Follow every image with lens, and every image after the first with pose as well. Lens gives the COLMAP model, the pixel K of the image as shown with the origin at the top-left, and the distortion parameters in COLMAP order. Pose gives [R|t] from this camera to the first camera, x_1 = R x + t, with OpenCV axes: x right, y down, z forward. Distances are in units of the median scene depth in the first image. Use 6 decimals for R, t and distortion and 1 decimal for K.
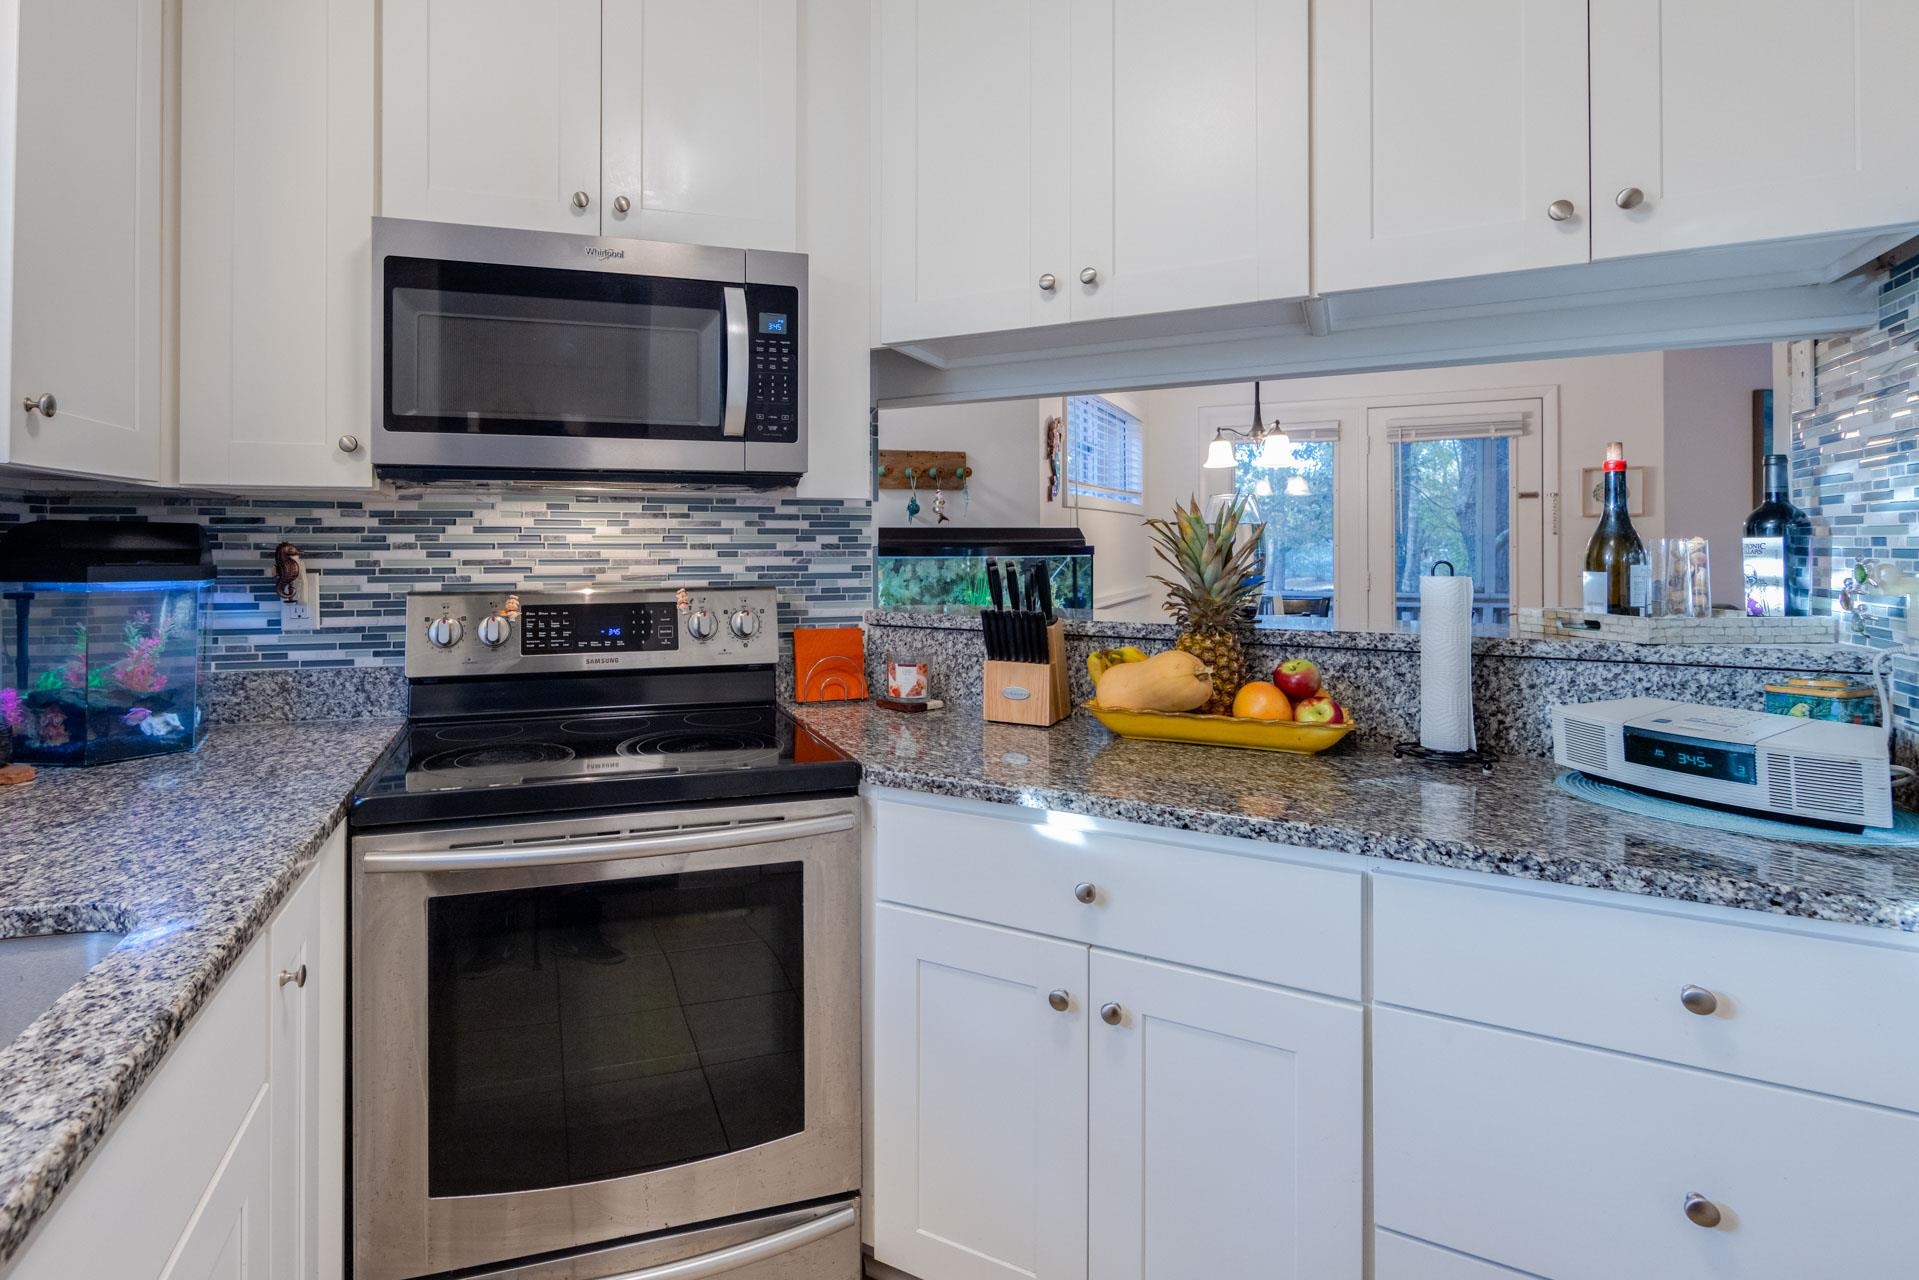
lens RADIAL K [[872.3, 0, 950.6], [0, 872.3, 550.1], [0, 0, 1]] dist [0.000856, 0.001442]
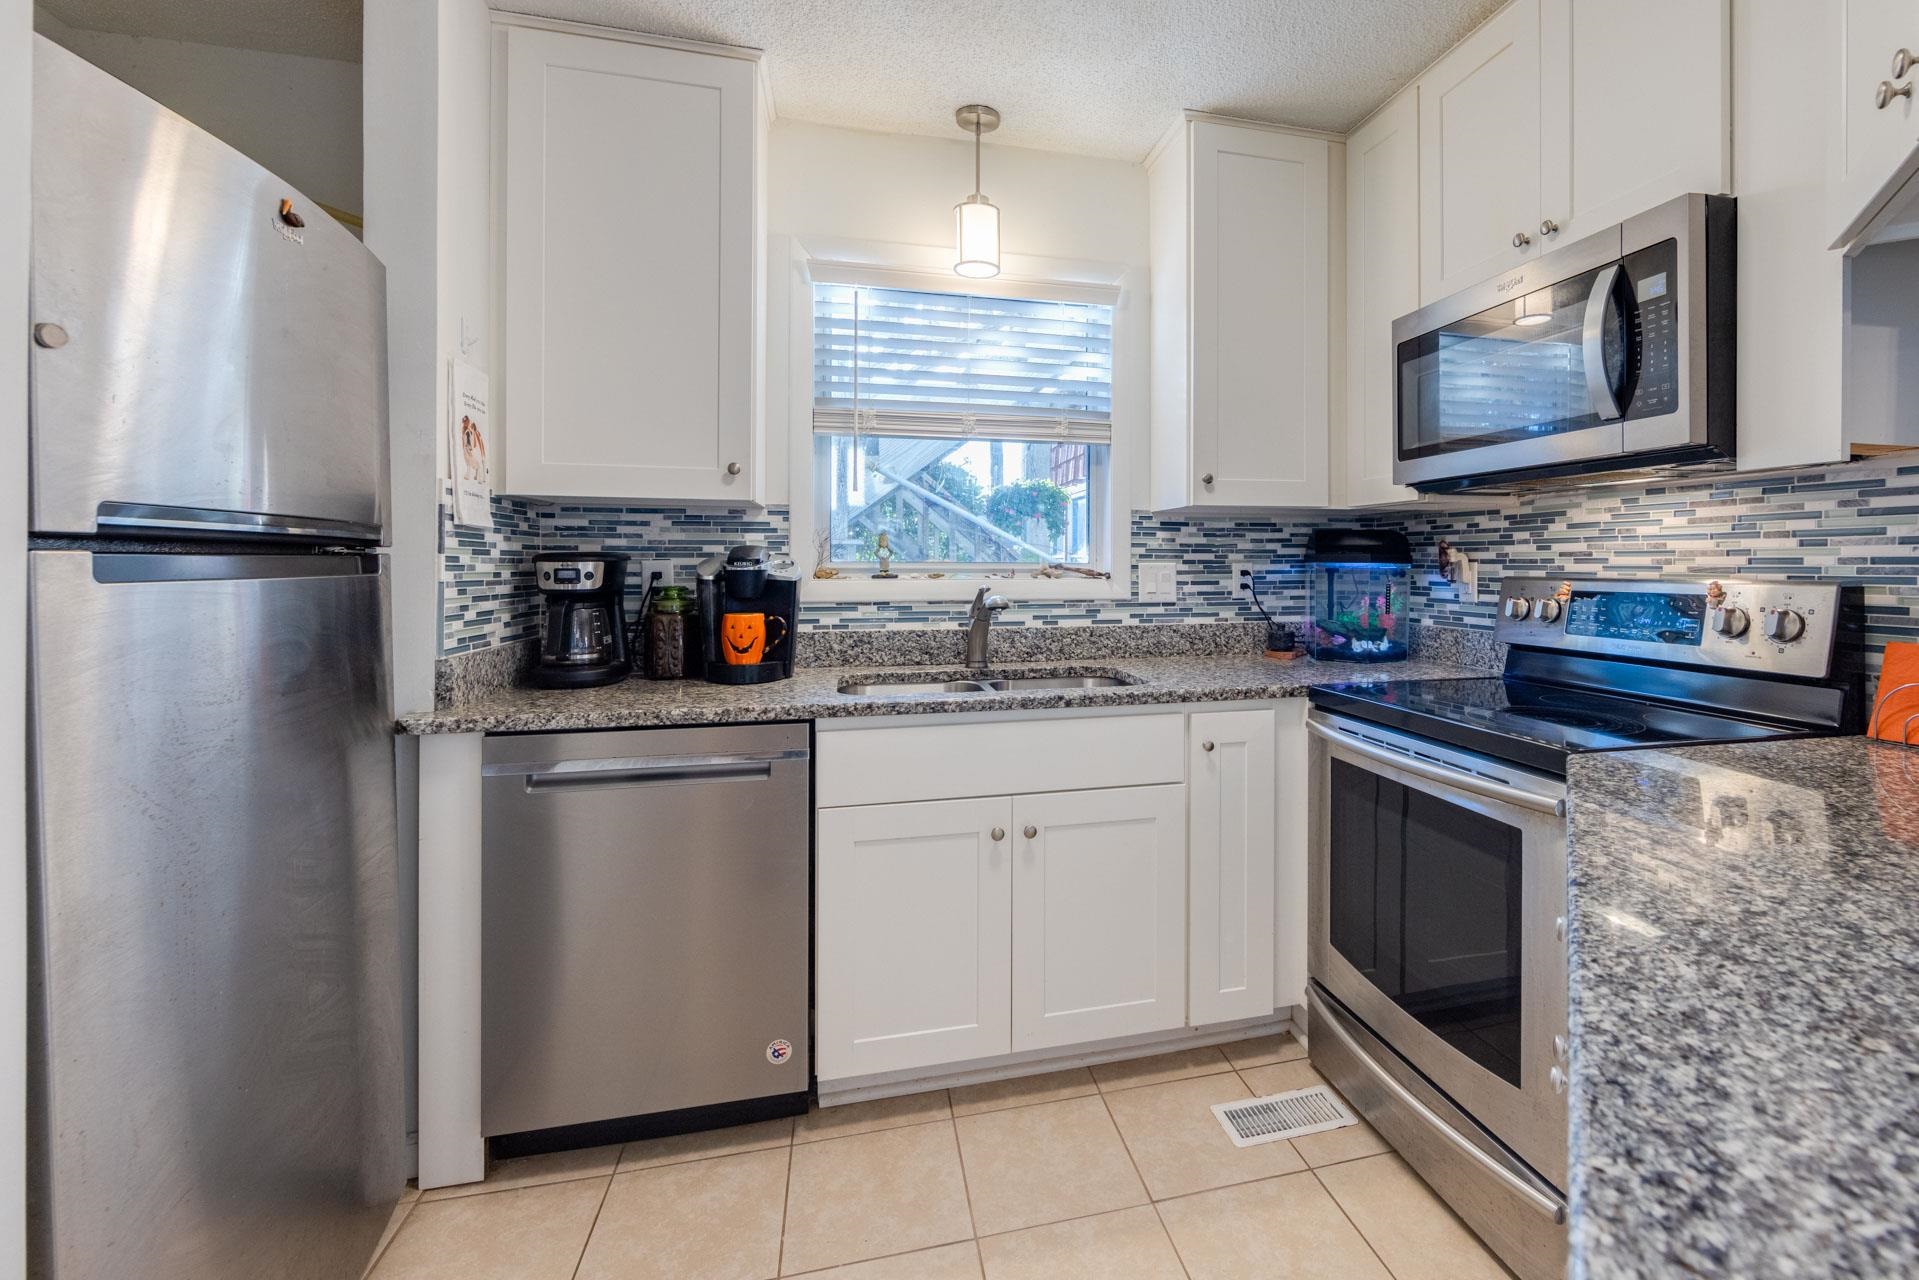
lens RADIAL K [[872.3, 0, 1053.3], [0, 872.3, 562.4], [0, 0, 1]] dist [0.000856, 0.001442]
pose [[-0.030076, -0.003327, -0.999542, 0.644913], [-0.006410, 0.999975, -0.003136, 0.033210], [0.999527, 0.006313, -0.030097, 0.344155]]
